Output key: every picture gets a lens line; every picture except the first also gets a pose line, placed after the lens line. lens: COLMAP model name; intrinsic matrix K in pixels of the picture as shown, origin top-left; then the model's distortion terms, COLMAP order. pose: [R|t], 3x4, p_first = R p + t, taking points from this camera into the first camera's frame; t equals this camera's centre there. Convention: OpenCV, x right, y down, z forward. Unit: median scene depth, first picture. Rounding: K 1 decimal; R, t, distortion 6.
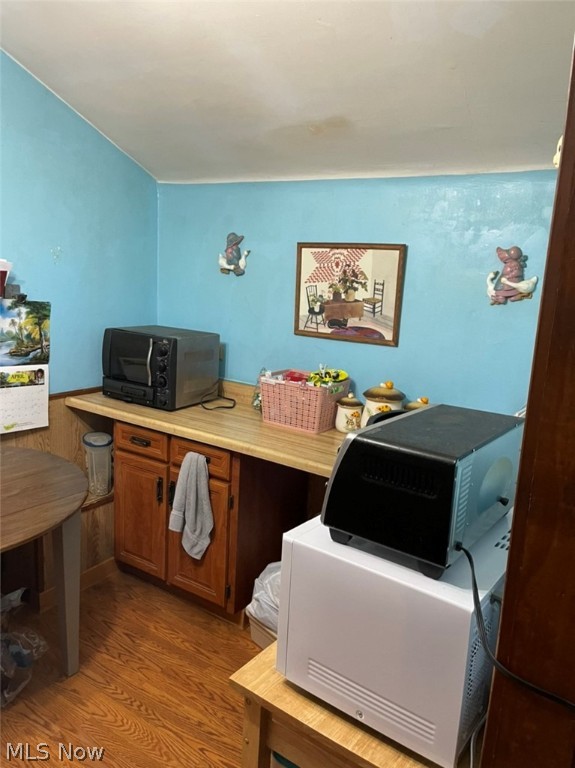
lens RADIAL K [[569.1, 0, 290.8], [0, 569.1, 376.1], [0, 0, 1]] dist [0.056646, -0.082528]
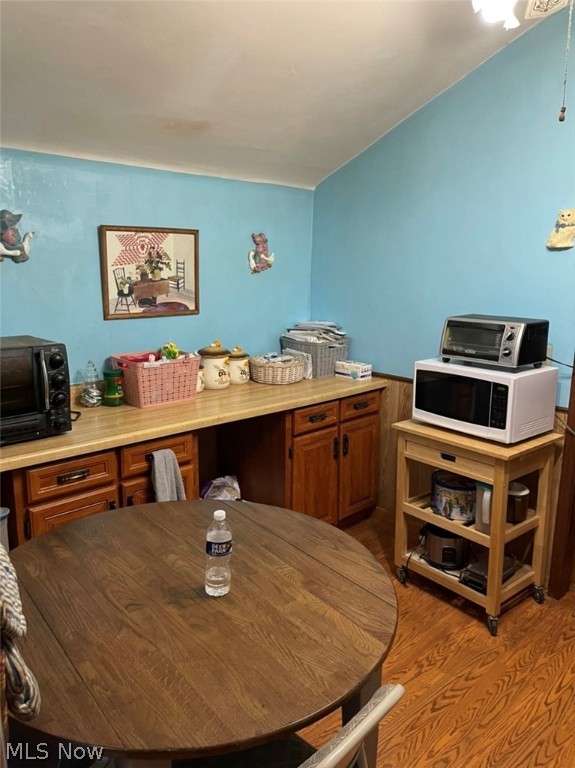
lens RADIAL K [[569.1, 0, 294.6], [0, 569.1, 361.8], [0, 0, 1]] dist [0.056646, -0.082528]
pose [[0.258979, -0.220935, 0.940275, -0.902904], [0.176700, 0.967896, 0.178757, -0.130030], [-0.949583, 0.119852, 0.289704, 0.450328]]
